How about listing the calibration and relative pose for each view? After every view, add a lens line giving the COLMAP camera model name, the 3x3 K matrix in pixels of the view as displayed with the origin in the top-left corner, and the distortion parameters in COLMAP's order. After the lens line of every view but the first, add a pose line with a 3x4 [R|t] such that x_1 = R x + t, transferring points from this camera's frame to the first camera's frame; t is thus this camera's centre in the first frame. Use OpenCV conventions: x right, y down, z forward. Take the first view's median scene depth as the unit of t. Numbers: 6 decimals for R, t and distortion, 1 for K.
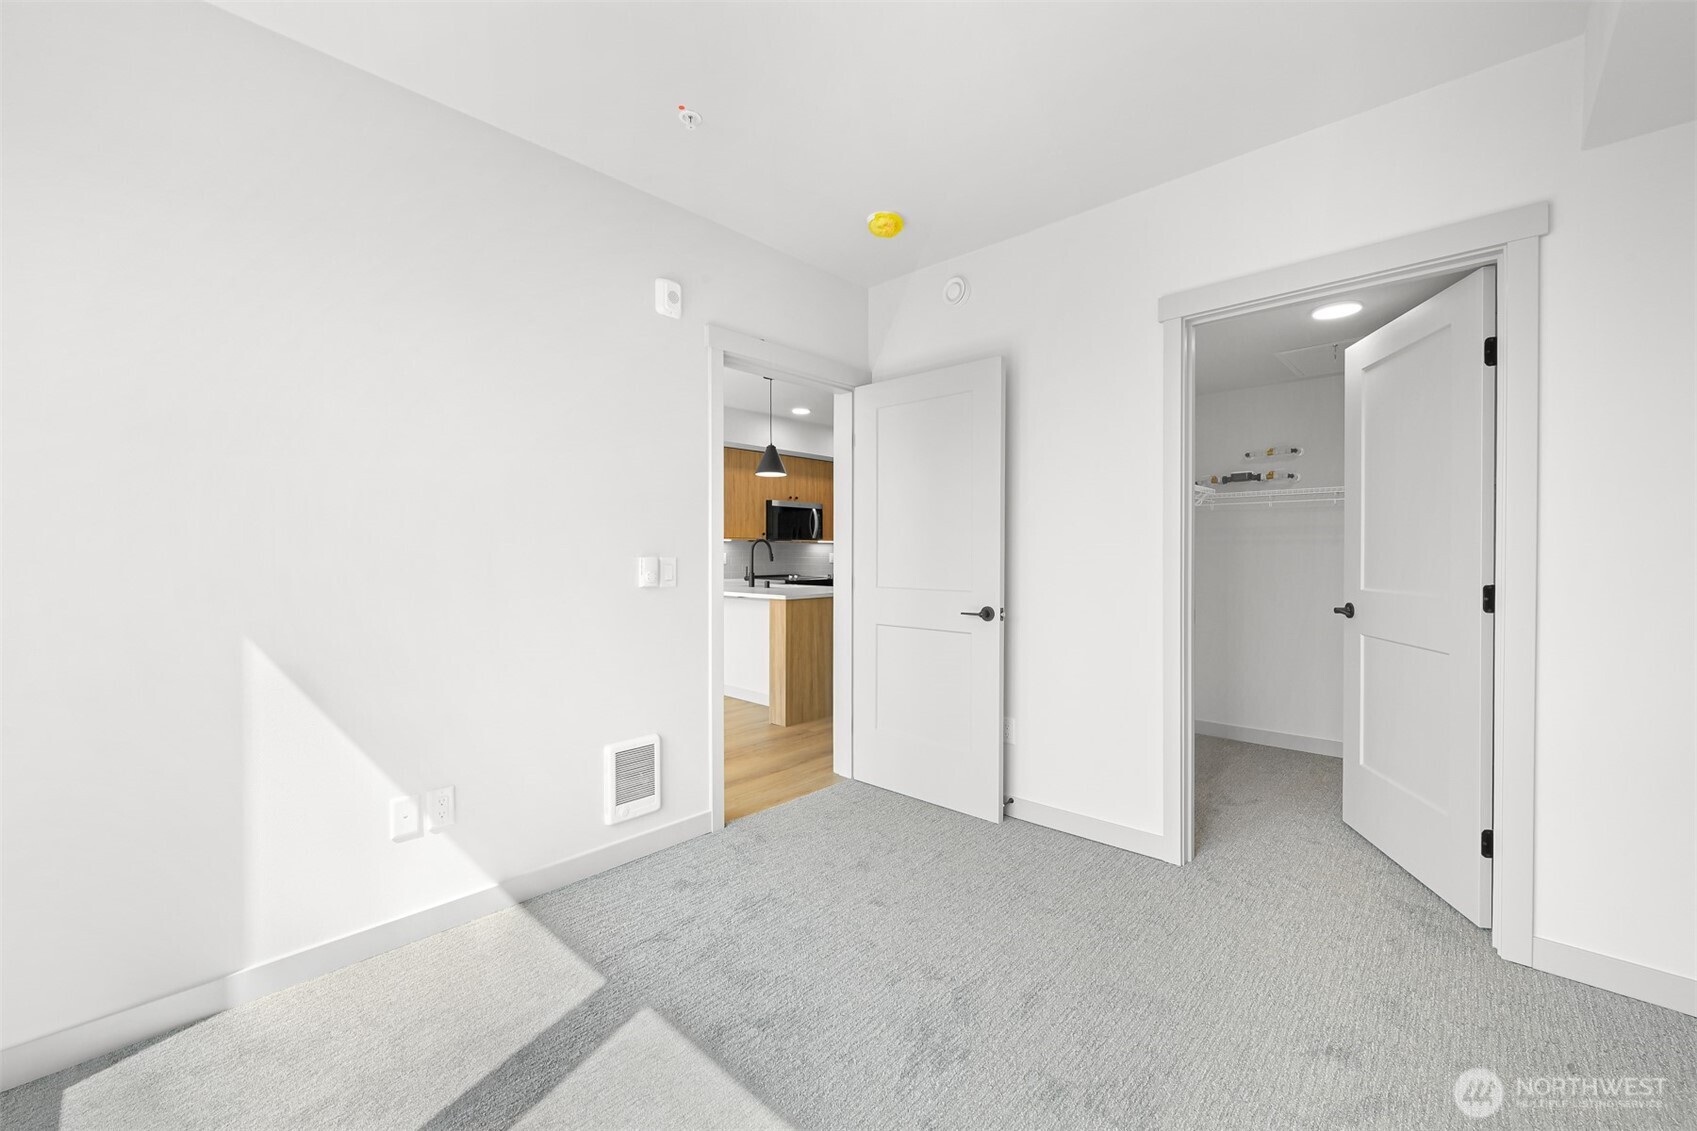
lens RADIAL K [[667.5, 0, 847.6], [0, 667.5, 564.7], [0, 0, 1]] dist [-0.001638, 0.000252]
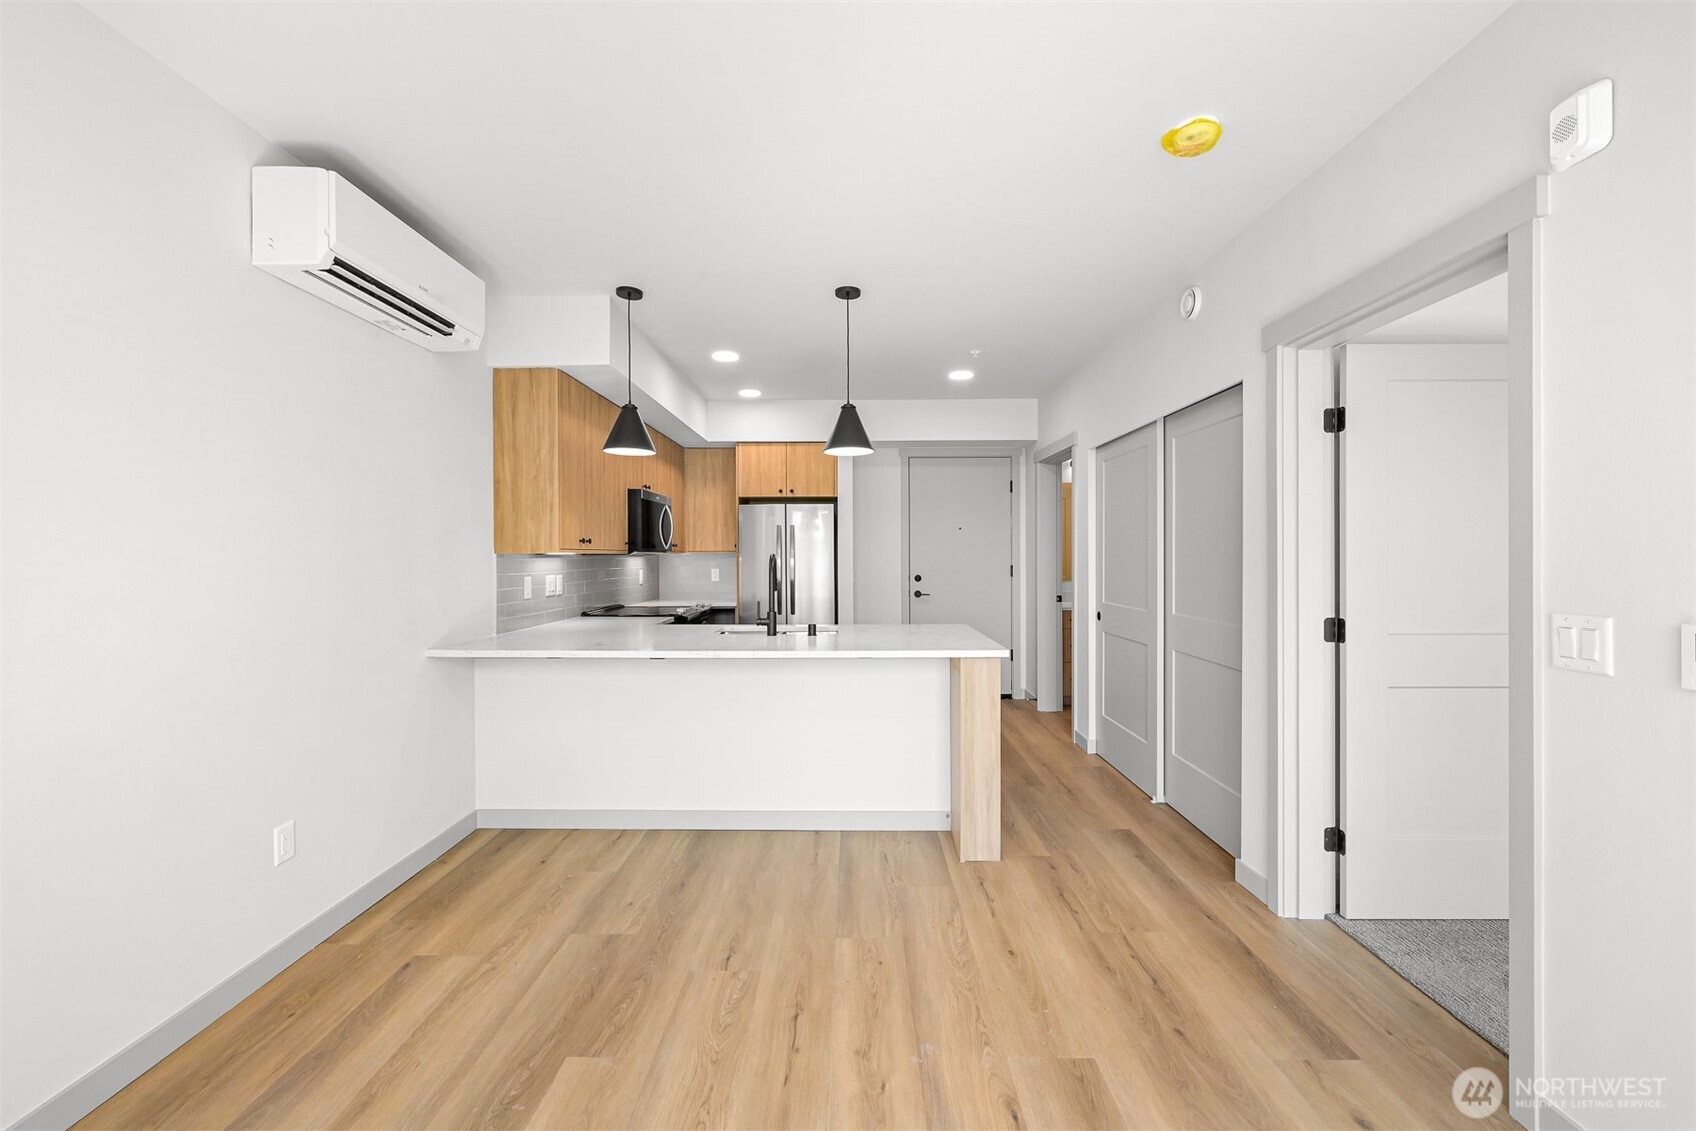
lens RADIAL K [[690.5, 0, 853.6], [0, 690.5, 555.9], [0, 0, 1]] dist [0.001794, 0.000153]
pose [[0.728539, -0.005702, 0.684980, -0.424749], [0.018602, 0.999761, -0.011462, -0.024490], [-0.684751, 0.021092, 0.728471, 0.414015]]
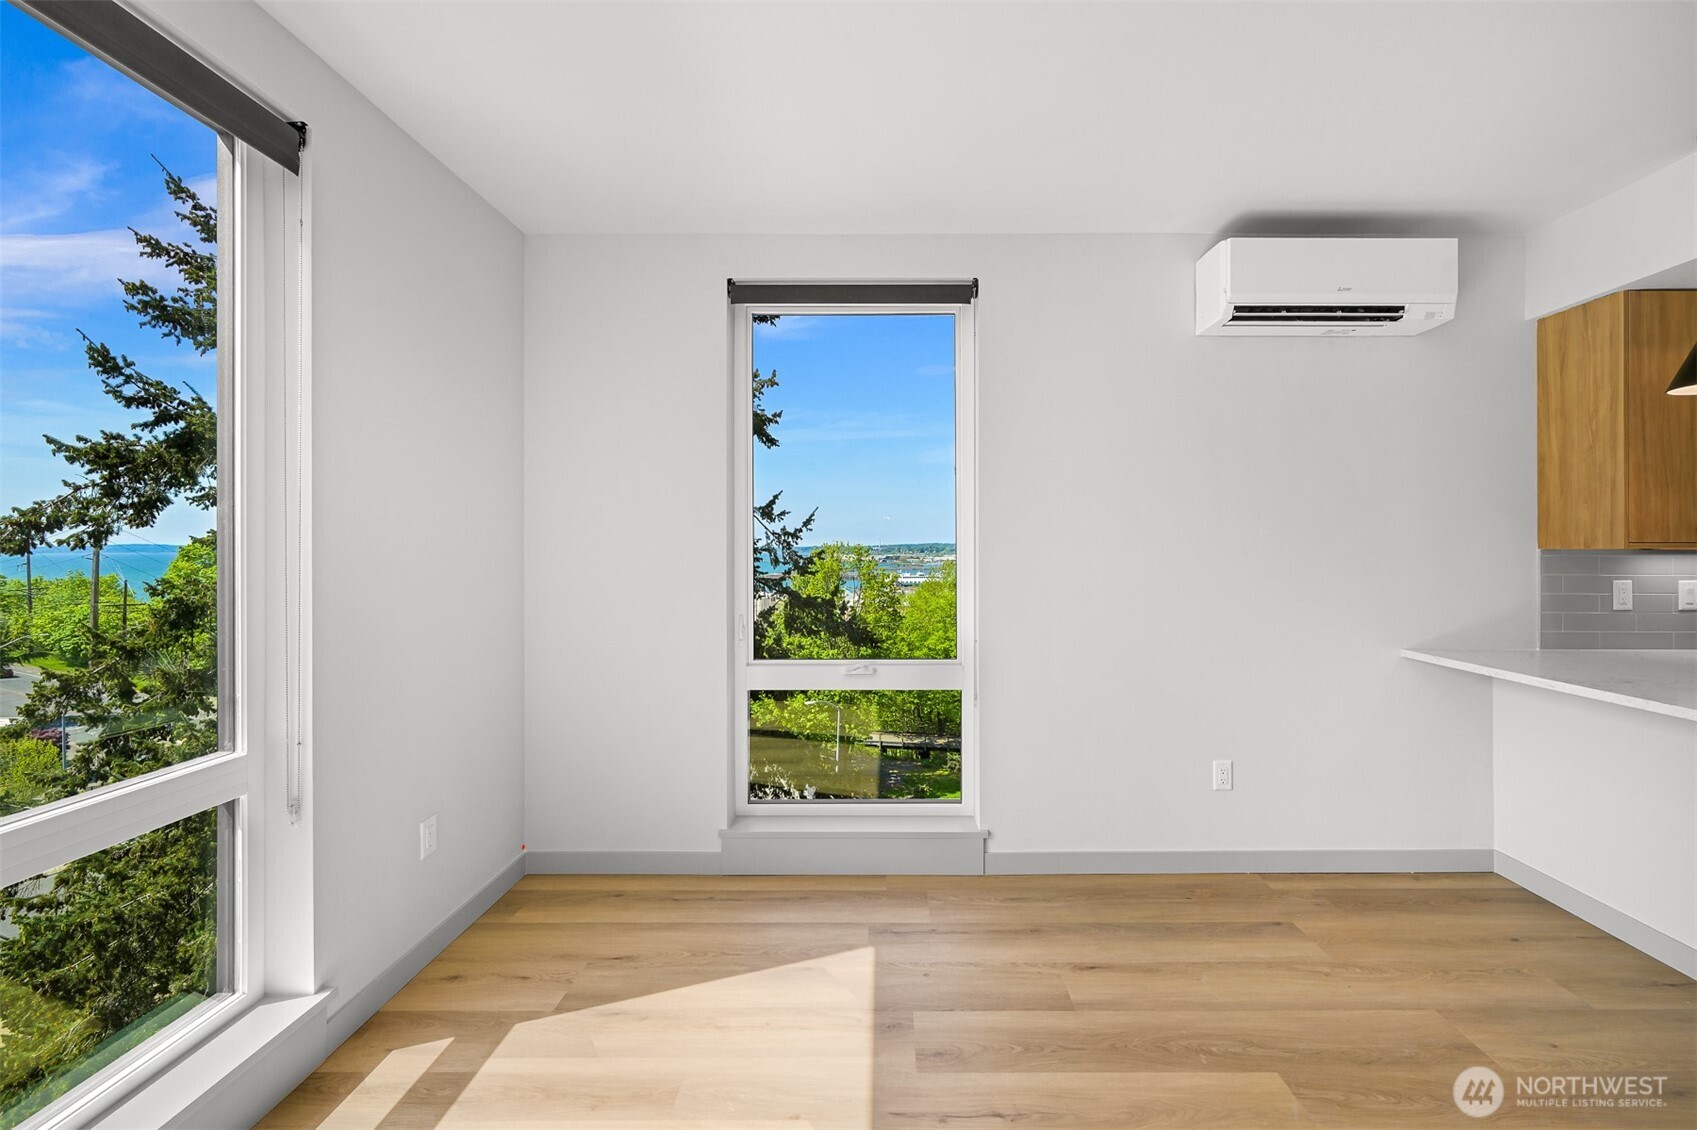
lens RADIAL K [[690.1, 0, 882.6], [0, 690.1, 546.7], [0, 0, 1]] dist [0.000052, 0.000270]
pose [[0.689400, -0.002723, -0.724376, -0.241046], [-0.012266, 0.999806, -0.015432, -0.027034], [0.724277, 0.019524, 0.689232, 0.399870]]
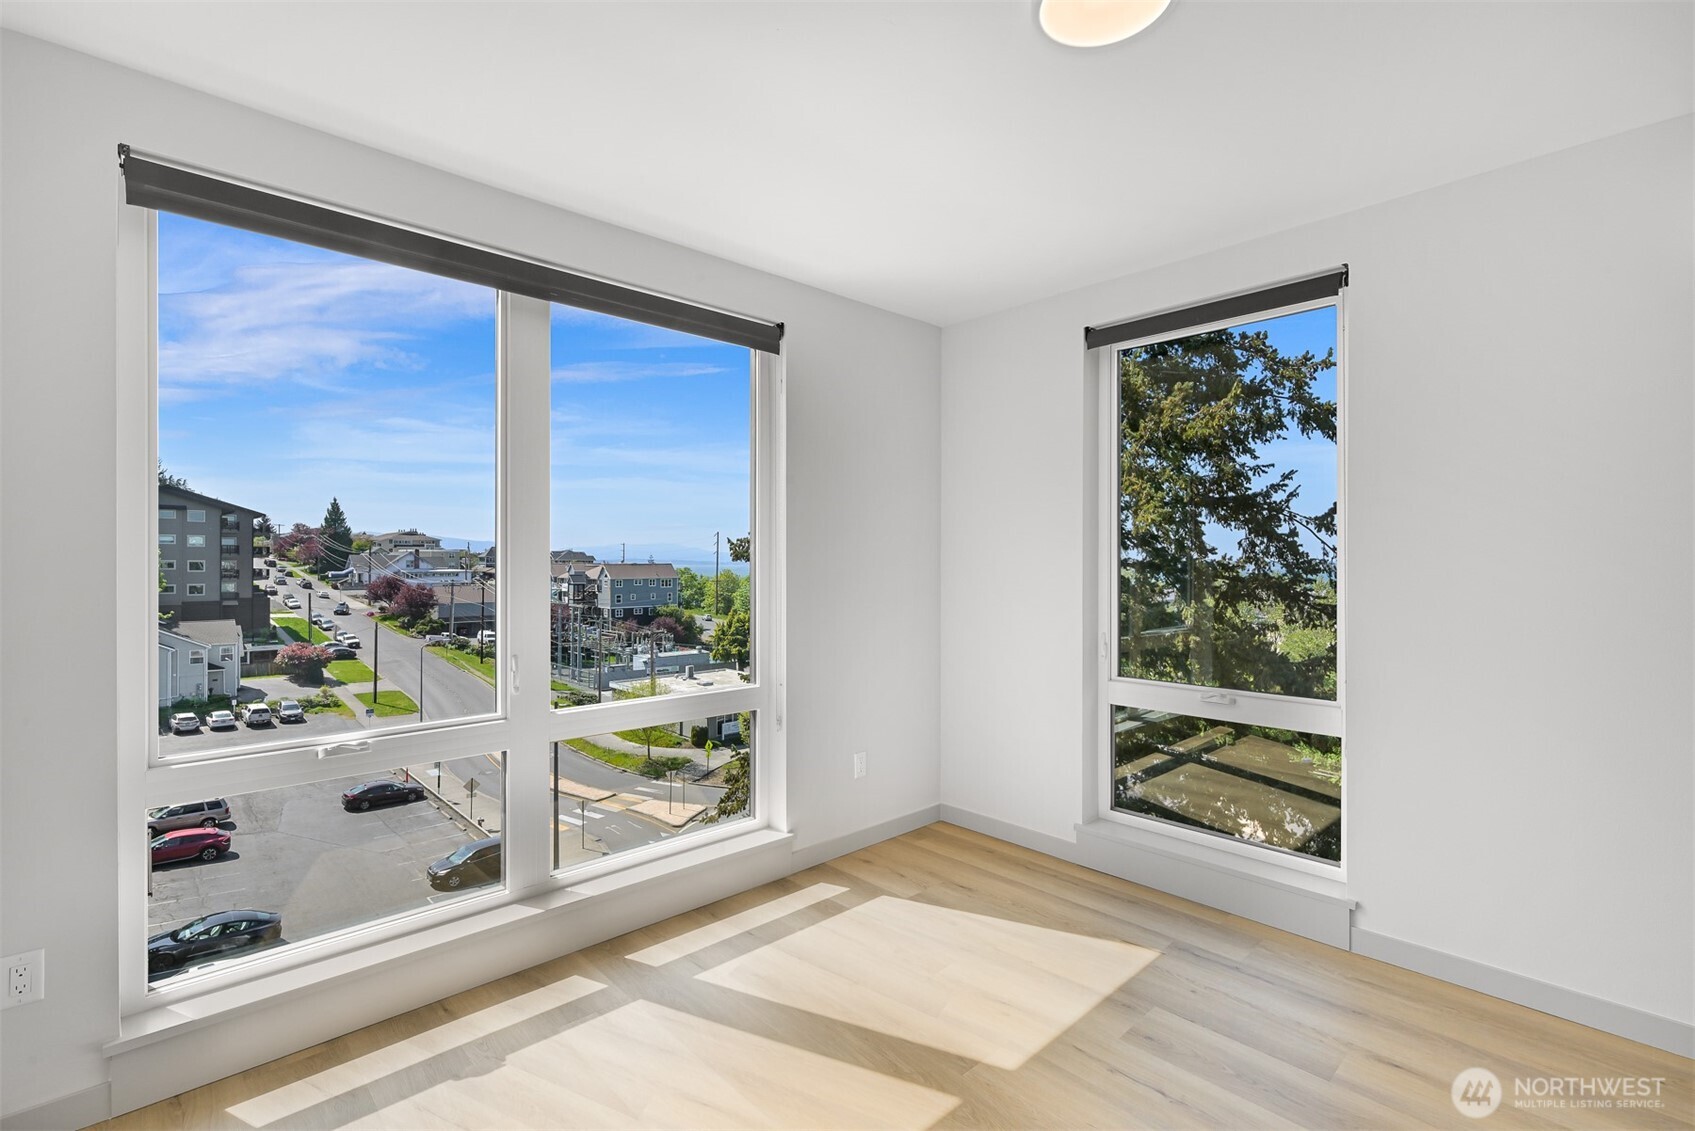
lens RADIAL K [[762.3, 0, 851.0], [0, 762.3, 566.3], [0, 0, 1]] dist [-0.001778, 0.000153]
pose [[-0.050132, 0.004384, -0.998733, -0.093340], [-0.020859, 0.999768, 0.005436, -0.034493], [0.998525, 0.021105, -0.050029, 0.488151]]
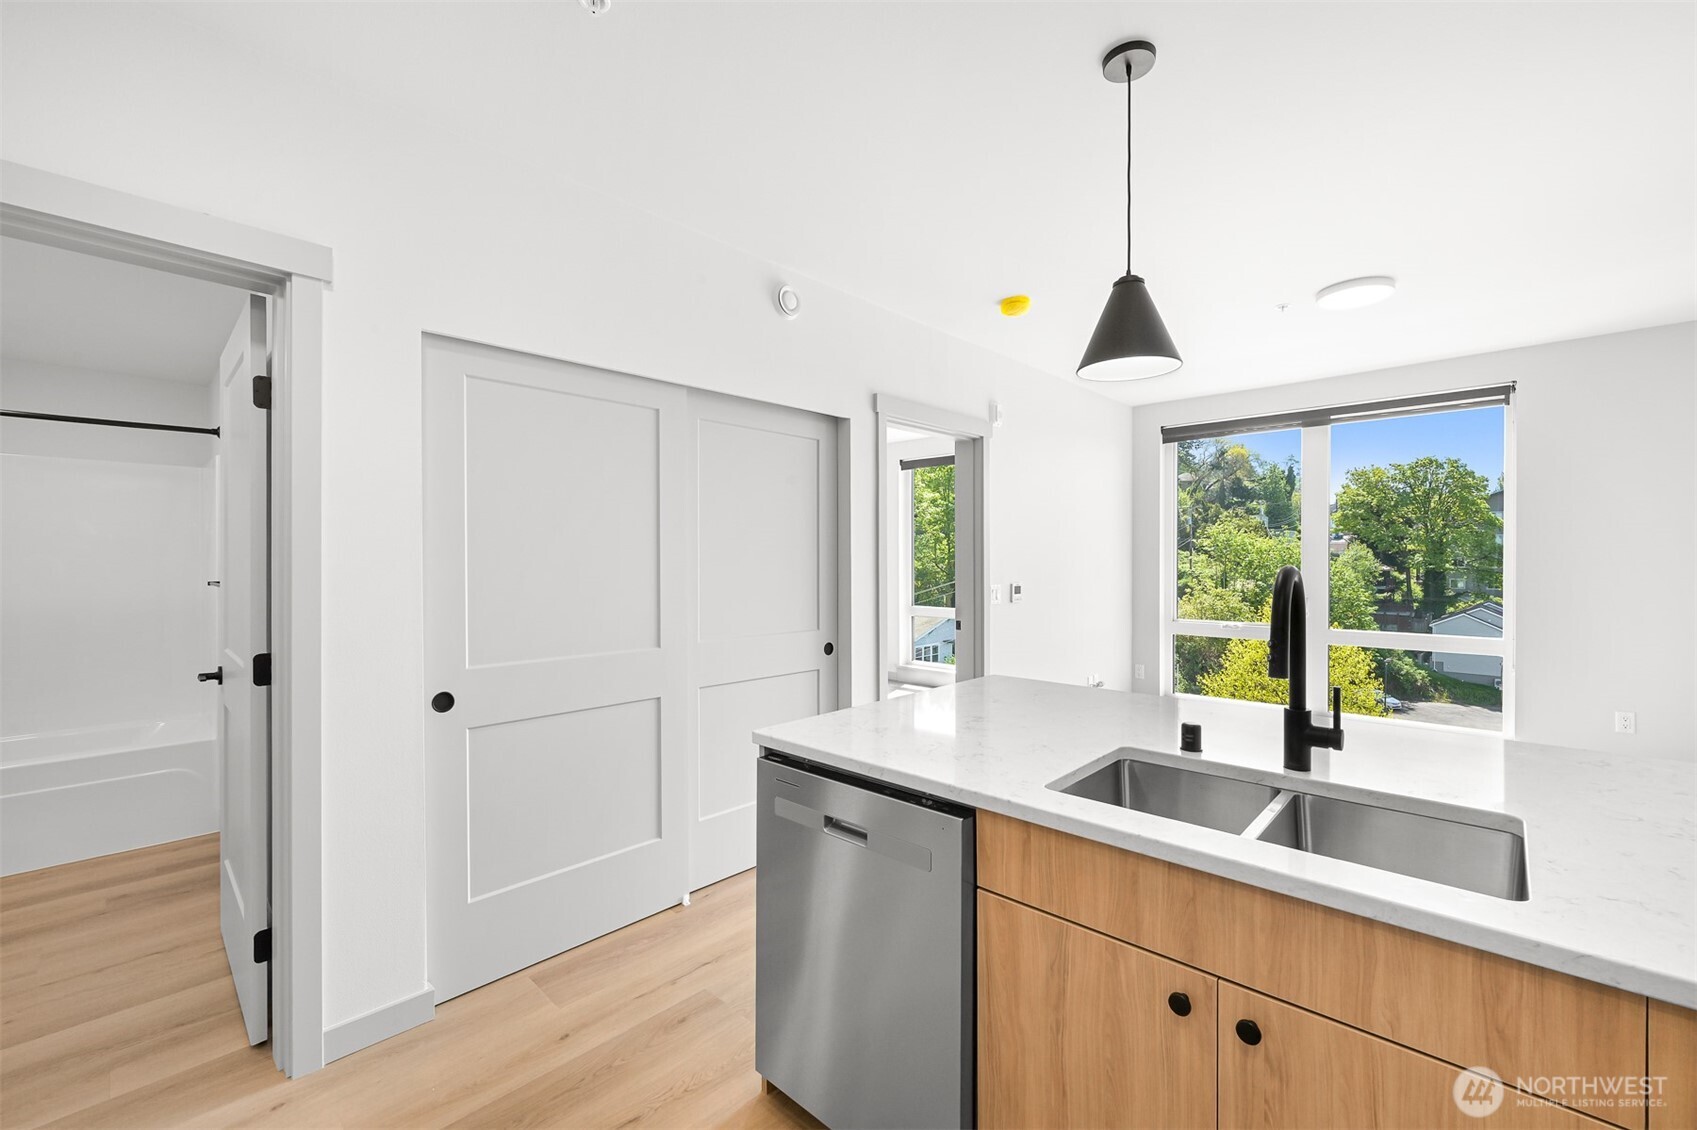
lens RADIAL K [[694.6, 0, 858.2], [0, 694.6, 564.4], [0, 0, 1]] dist [-0.003948, -0.000468]
pose [[-0.999989, 0.000405, -0.004656, 0.012441], [0.000281, 0.999649, 0.026487, -0.038833], [0.004665, 0.026485, -0.999638, 1.033520]]
